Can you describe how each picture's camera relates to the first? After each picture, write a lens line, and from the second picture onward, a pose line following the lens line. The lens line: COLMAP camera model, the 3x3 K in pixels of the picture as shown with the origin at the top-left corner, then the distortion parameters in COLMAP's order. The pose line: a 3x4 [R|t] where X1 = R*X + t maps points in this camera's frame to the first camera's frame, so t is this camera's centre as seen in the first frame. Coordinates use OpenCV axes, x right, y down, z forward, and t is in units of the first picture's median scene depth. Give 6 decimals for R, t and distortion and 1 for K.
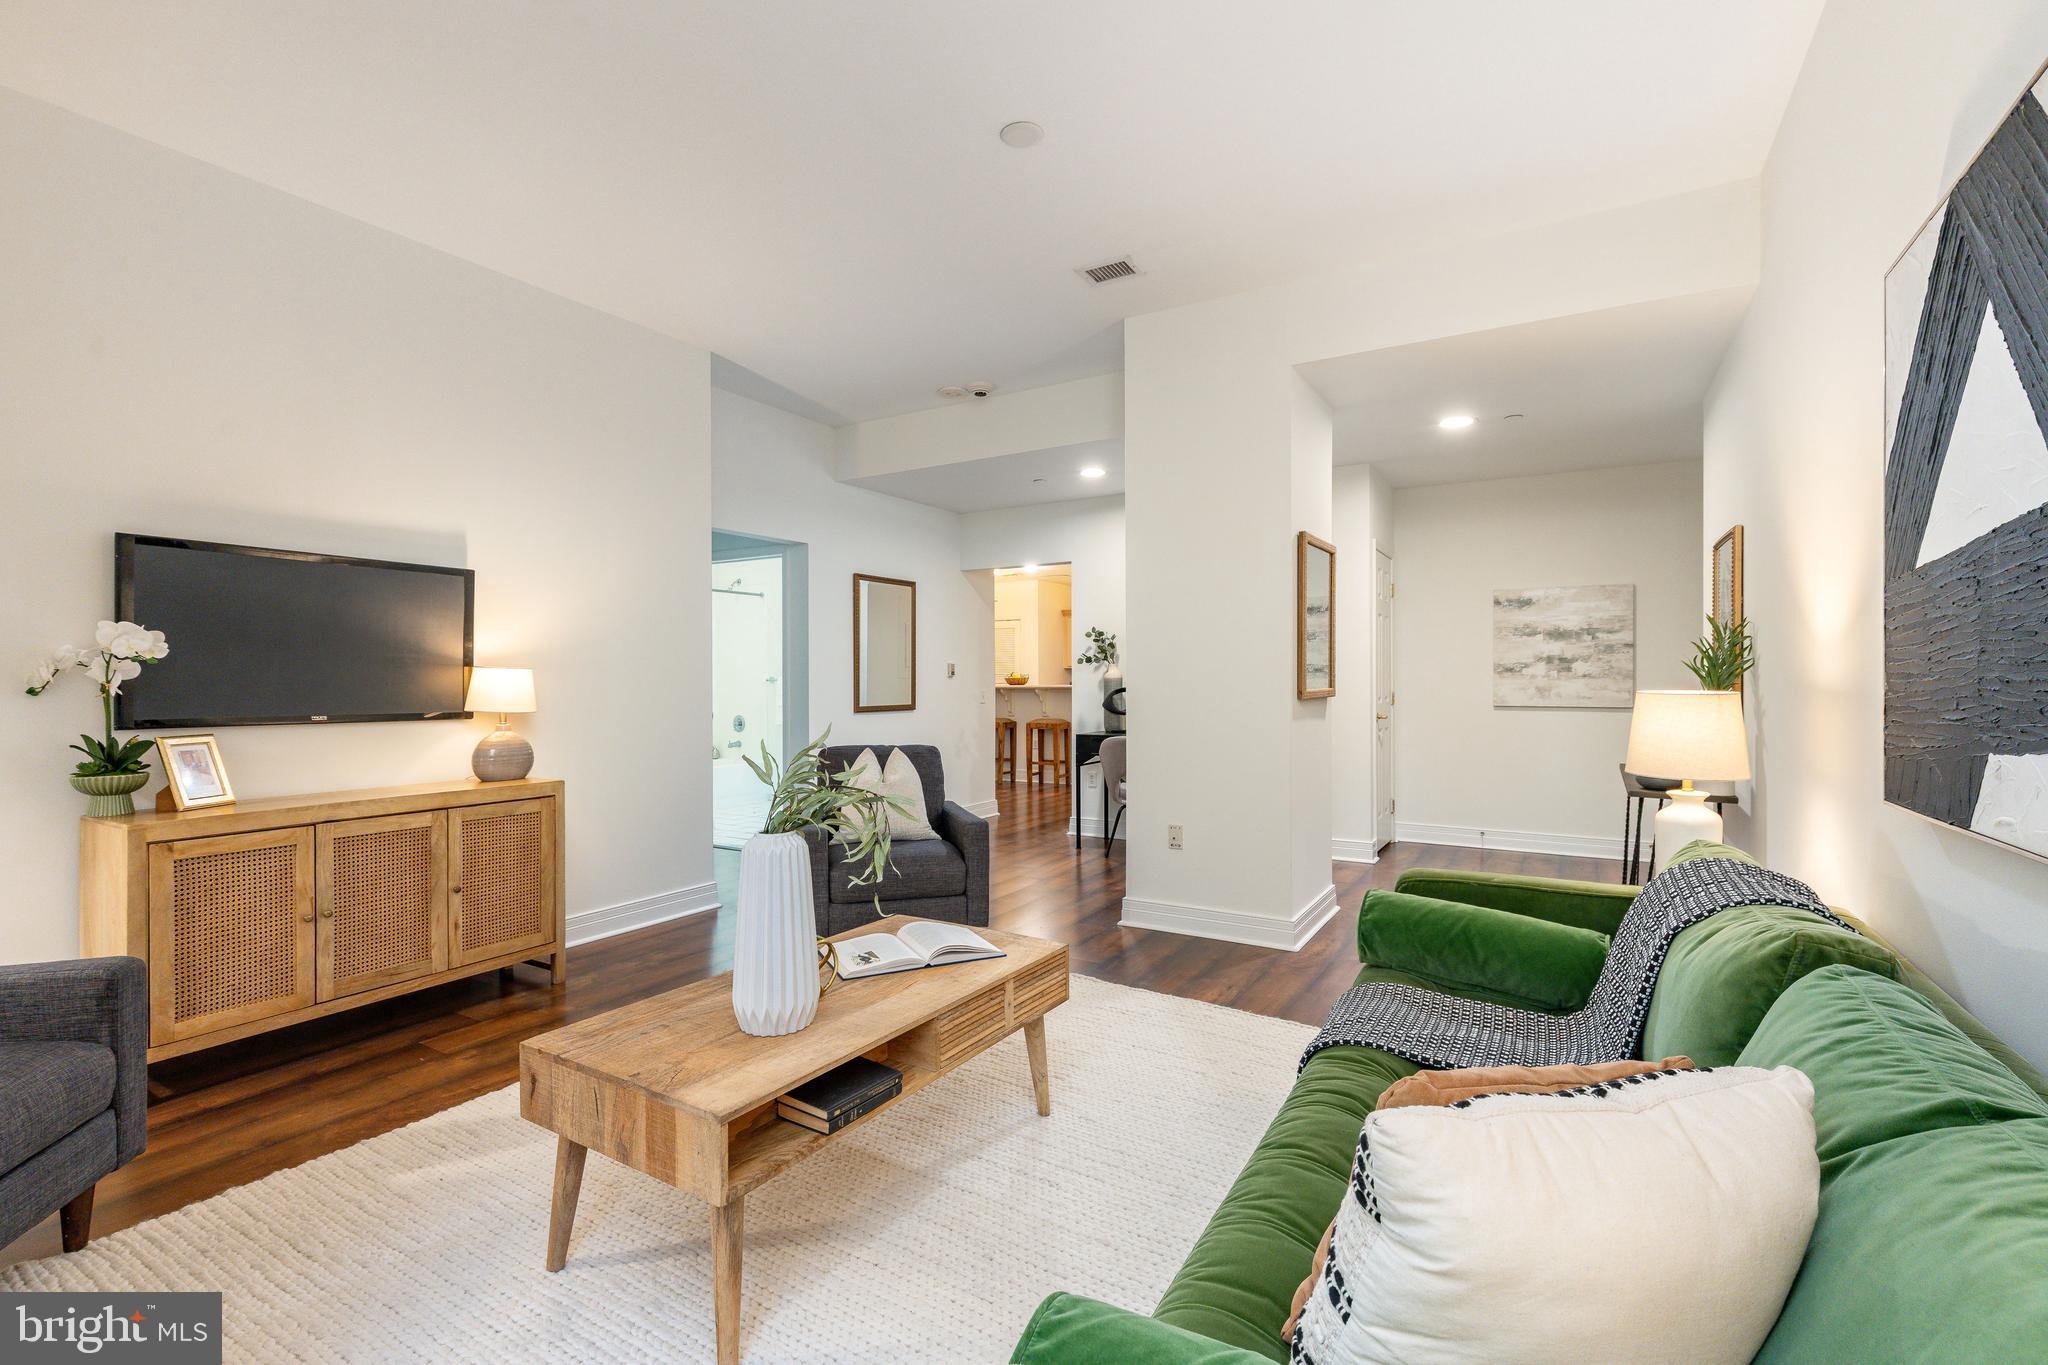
lens RADIAL K [[932.8, 0, 987.6], [0, 932.8, 674.7], [0, 0, 1]] dist [0.000165, 0.000190]
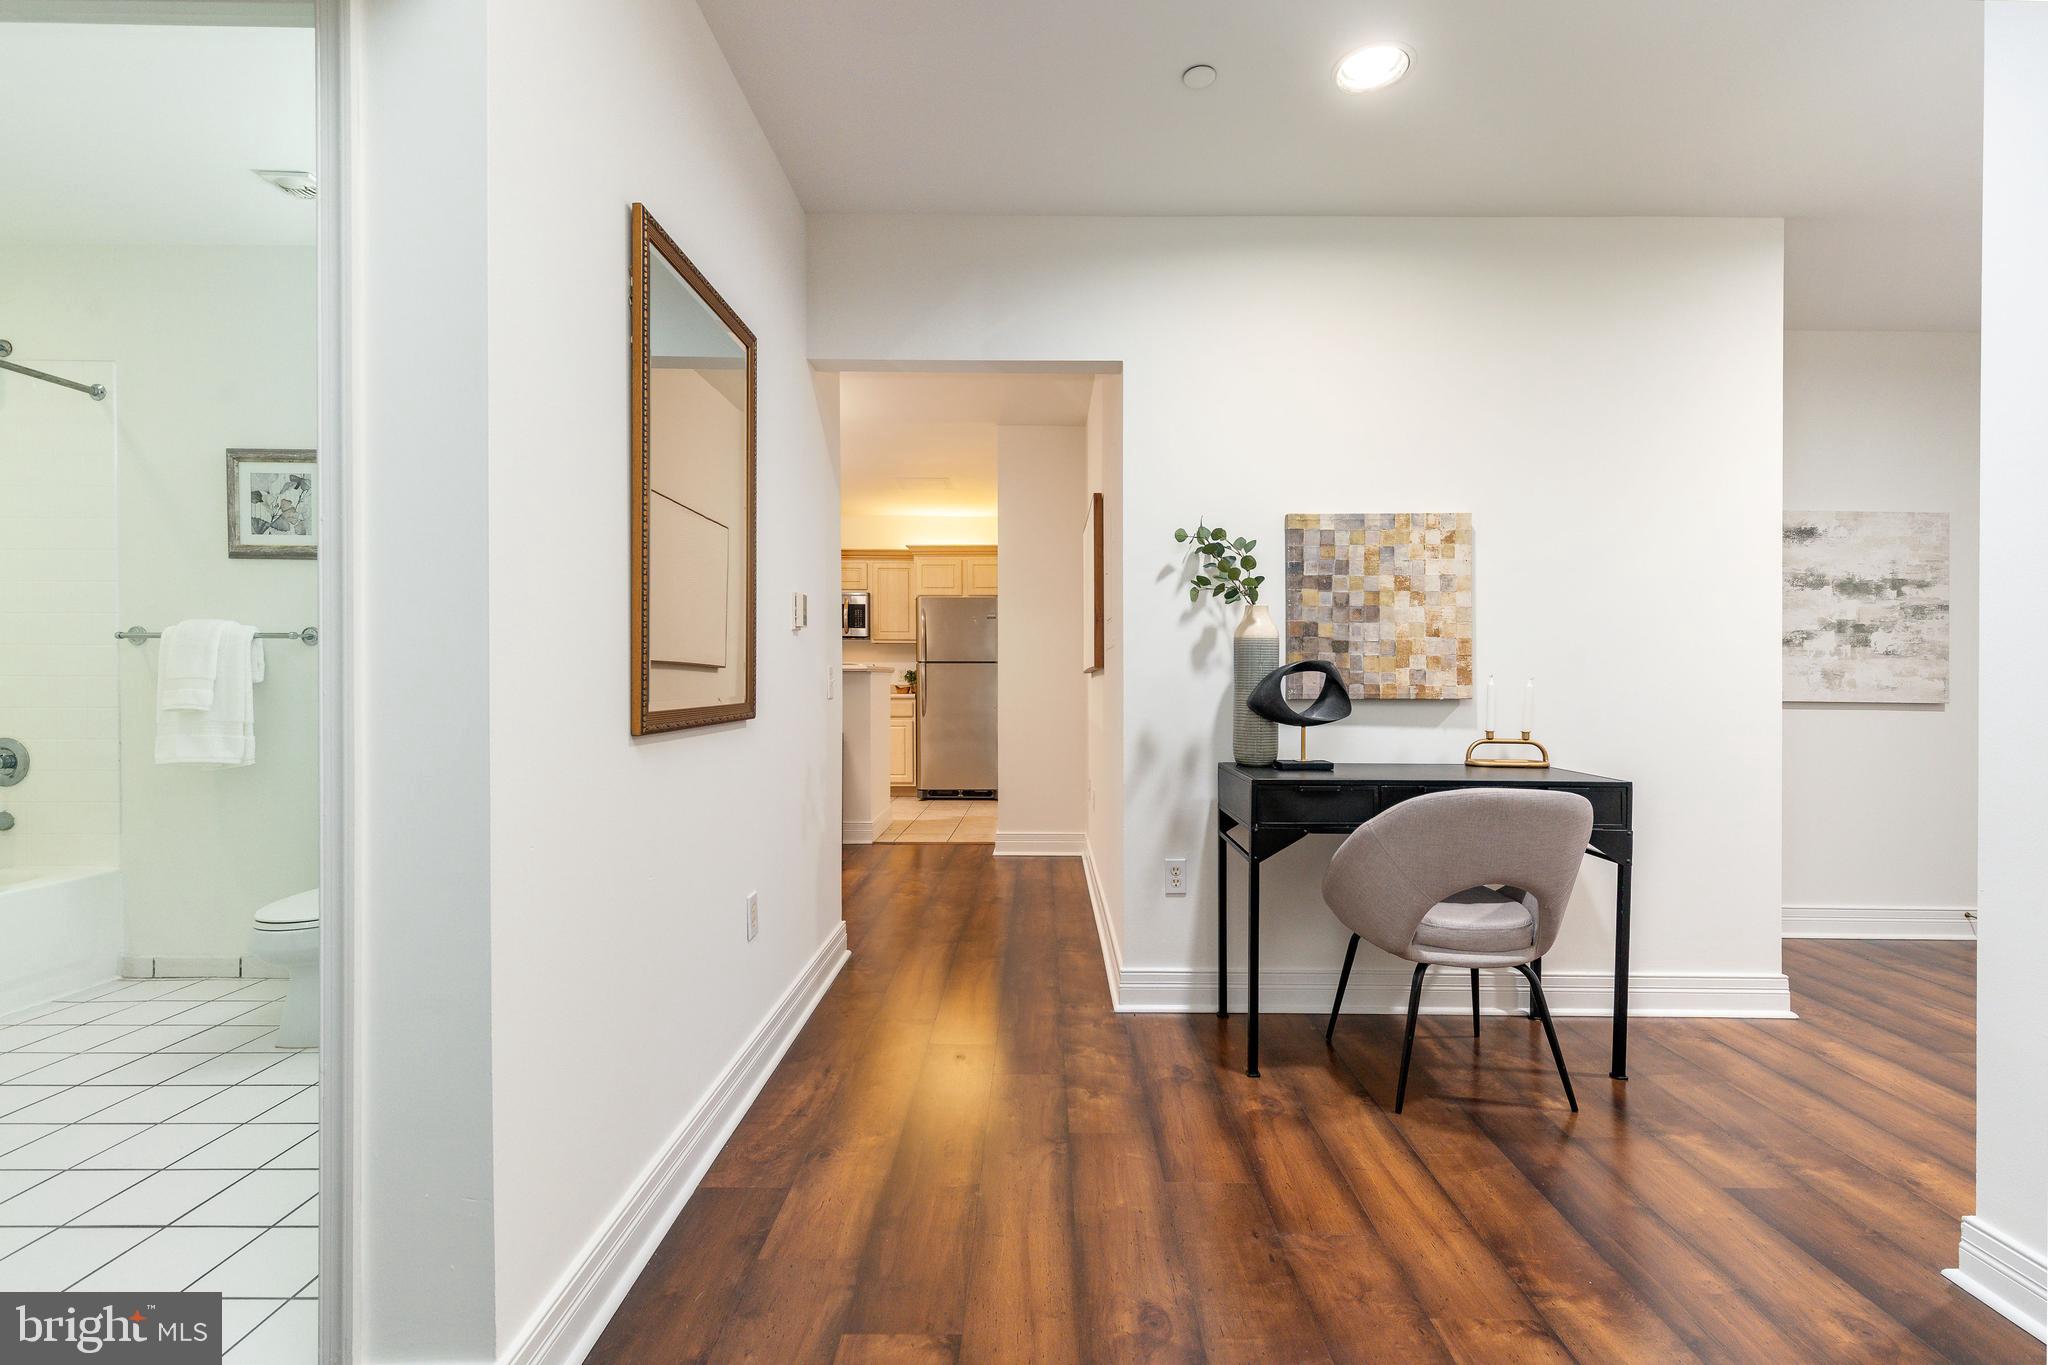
lens RADIAL K [[944.8, 0, 1024.0], [0, 944.8, 682.5], [0, 0, 1]] dist [0.002151, 0.000181]
pose [[0.850908, 0.006751, 0.525272, -0.196725], [-0.013472, 0.999869, 0.008974, 0.022912], [-0.525143, -0.014713, 0.850887, 0.749892]]
